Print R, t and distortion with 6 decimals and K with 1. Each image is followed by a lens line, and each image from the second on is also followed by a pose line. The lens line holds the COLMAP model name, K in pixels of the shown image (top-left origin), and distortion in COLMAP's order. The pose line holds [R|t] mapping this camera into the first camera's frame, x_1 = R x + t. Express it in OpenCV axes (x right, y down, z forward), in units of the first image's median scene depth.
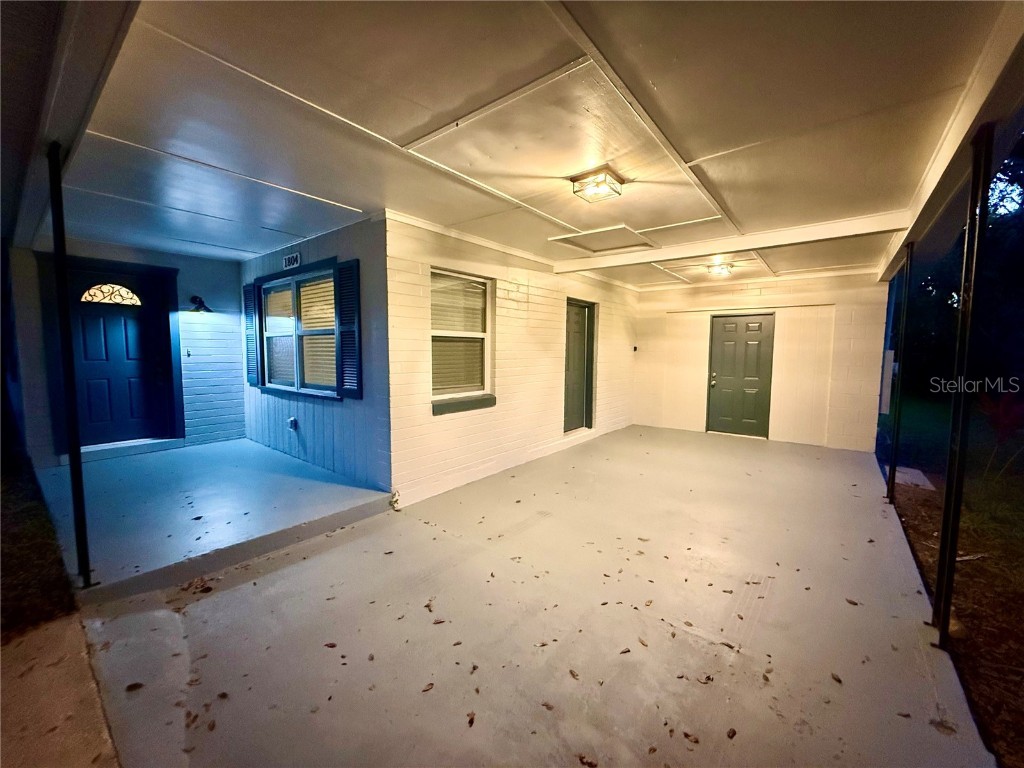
lens RADIAL K [[407.1, 0, 516.1], [0, 407.1, 381.1], [0, 0, 1]] dist [-0.000439, 0.000327]
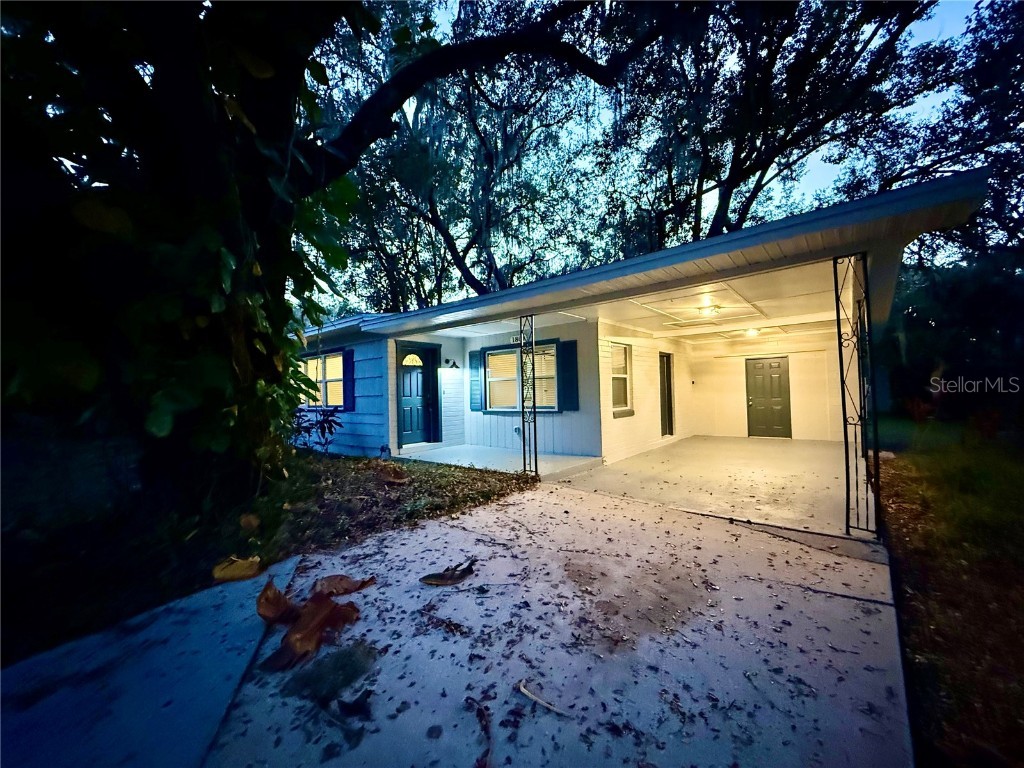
lens RADIAL K [[407.1, 0, 506.2], [0, 407.1, 375.5], [0, 0, 1]] dist [-0.000439, 0.000327]
pose [[0.998932, -0.032376, -0.032971, -0.481976], [0.028242, 0.992499, -0.118943, 0.073978], [0.036575, 0.117885, 0.992354, -0.707430]]
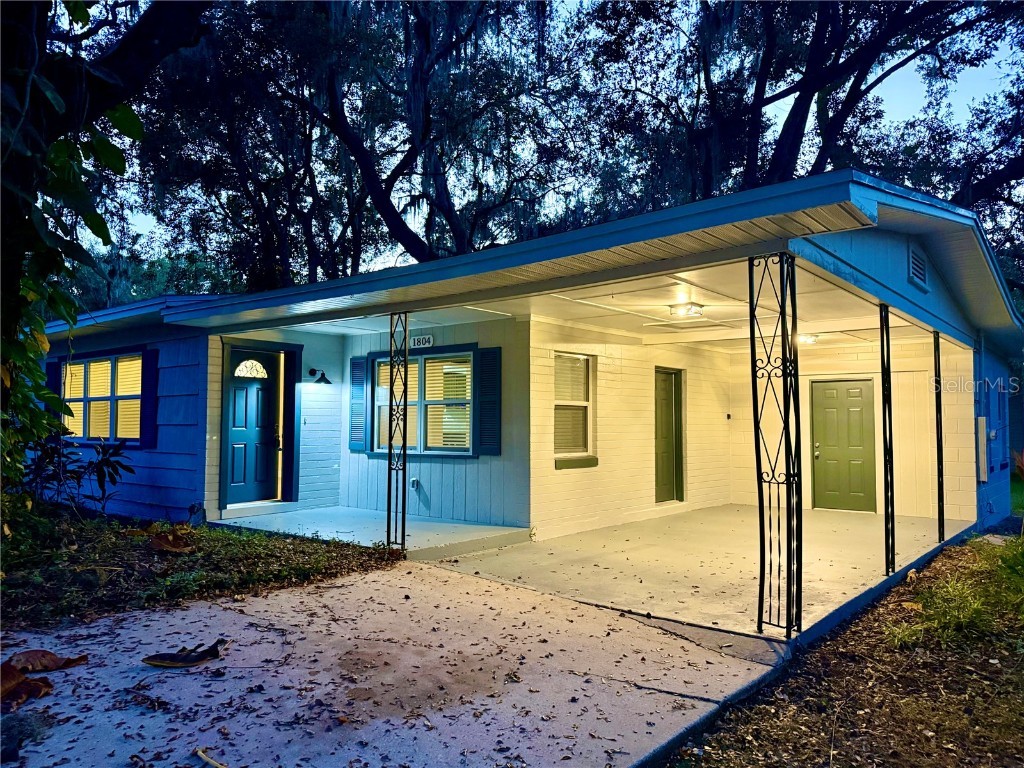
lens RADIAL K [[749.6, 0, 509.6], [0, 749.6, 372.6], [0, 0, 1]] dist [0.051121, -0.063279]
pose [[0.999603, -0.005311, -0.027659, -0.208471], [0.001283, 0.989626, -0.143661, 0.090764], [0.028135, 0.143569, 0.989240, -0.970581]]
